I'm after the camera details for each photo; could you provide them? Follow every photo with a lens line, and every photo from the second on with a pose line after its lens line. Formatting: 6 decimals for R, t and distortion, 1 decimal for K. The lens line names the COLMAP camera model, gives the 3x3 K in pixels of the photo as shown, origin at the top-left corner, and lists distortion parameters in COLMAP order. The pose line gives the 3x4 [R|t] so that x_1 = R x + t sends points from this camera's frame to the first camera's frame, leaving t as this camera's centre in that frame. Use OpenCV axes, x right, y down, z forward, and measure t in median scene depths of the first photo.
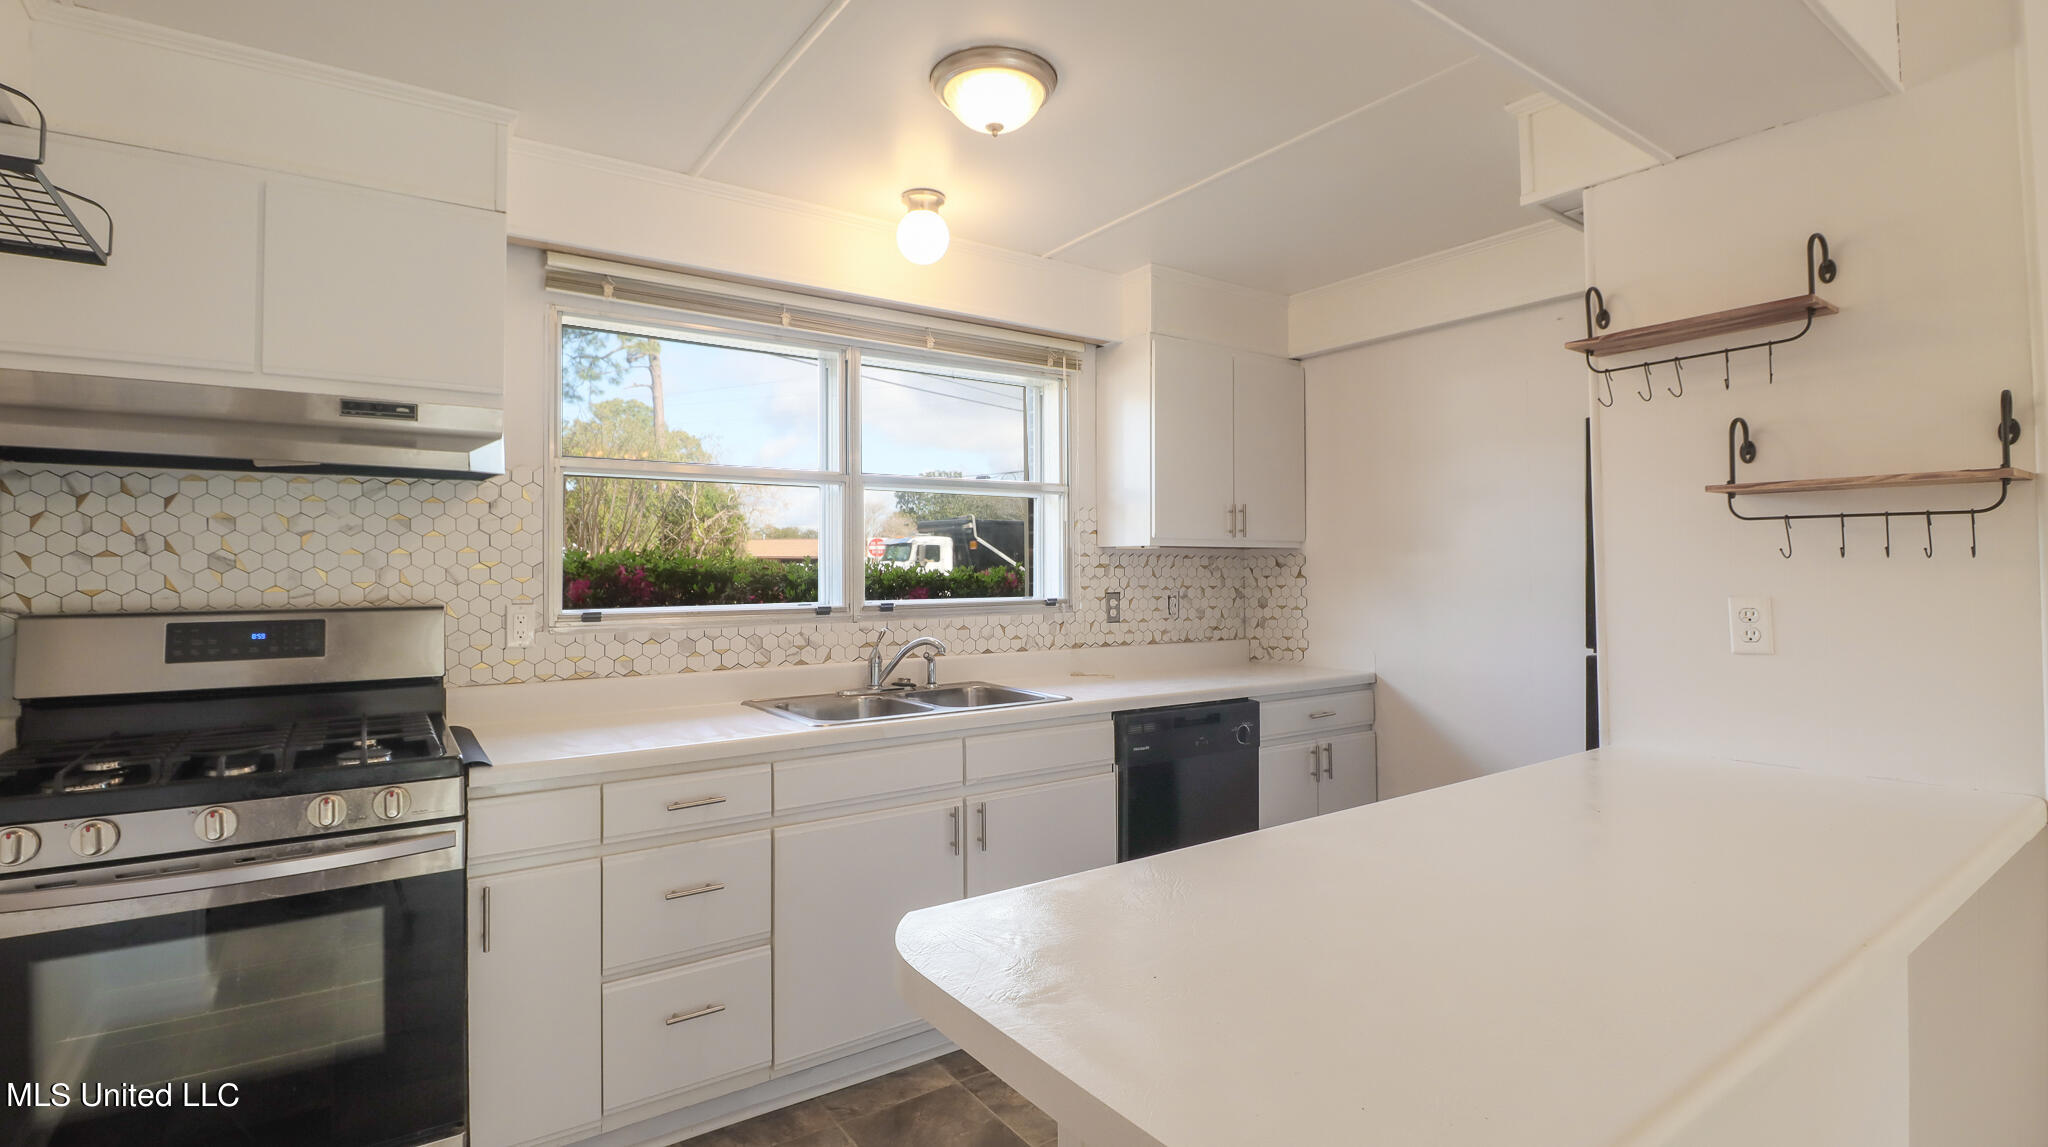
lens RADIAL K [[954.2, 0, 1024.9], [0, 954.2, 569.5], [0, 0, 1]] dist [-0.002414, -0.002278]
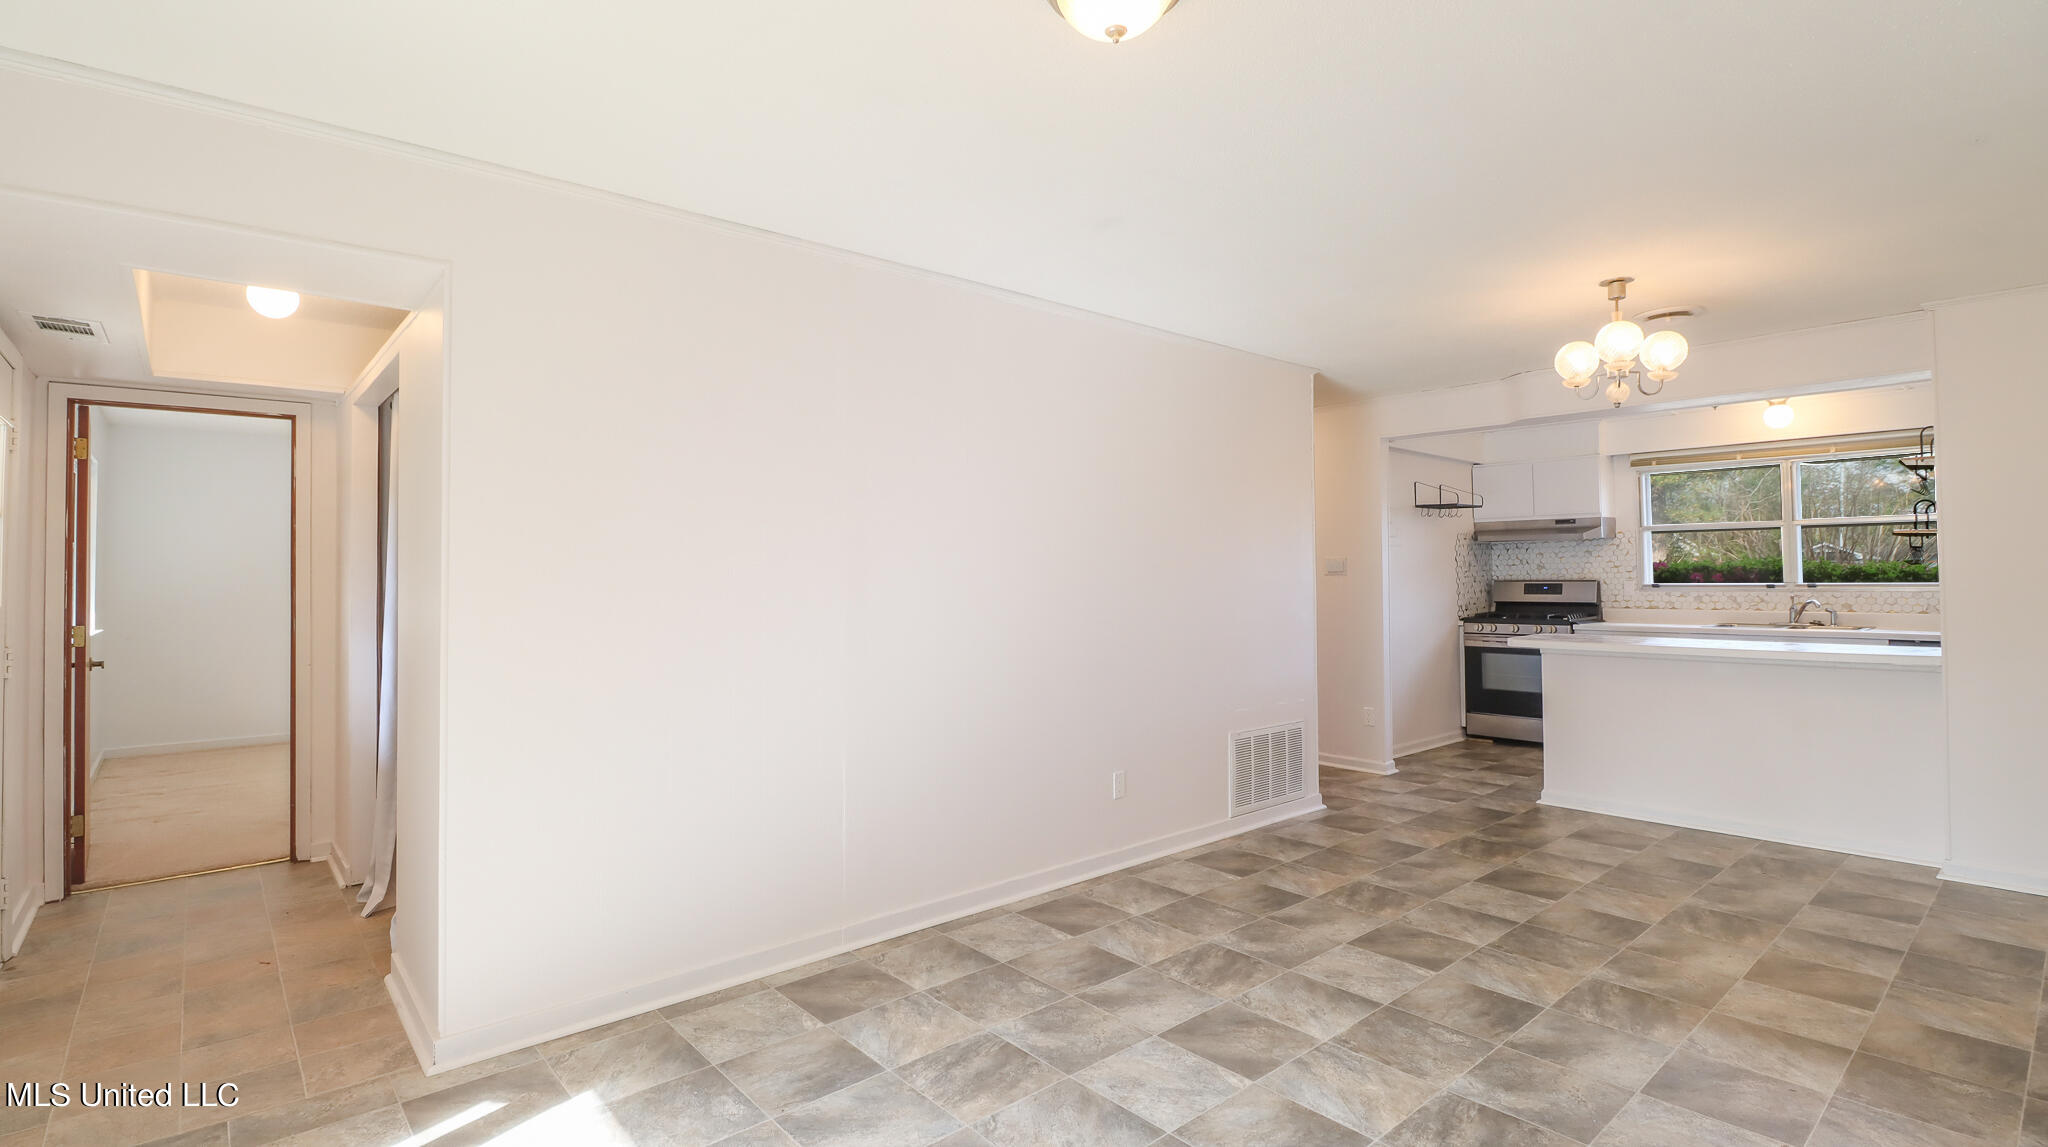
lens RADIAL K [[954.2, 0, 1024.5], [0, 954.2, 567.8], [0, 0, 1]] dist [-0.002414, -0.002278]
pose [[0.090282, -0.006756, -0.995893, 2.390123], [0.009142, 0.999940, -0.005955, -0.000010], [0.995874, -0.008567, 0.090339, -1.165979]]
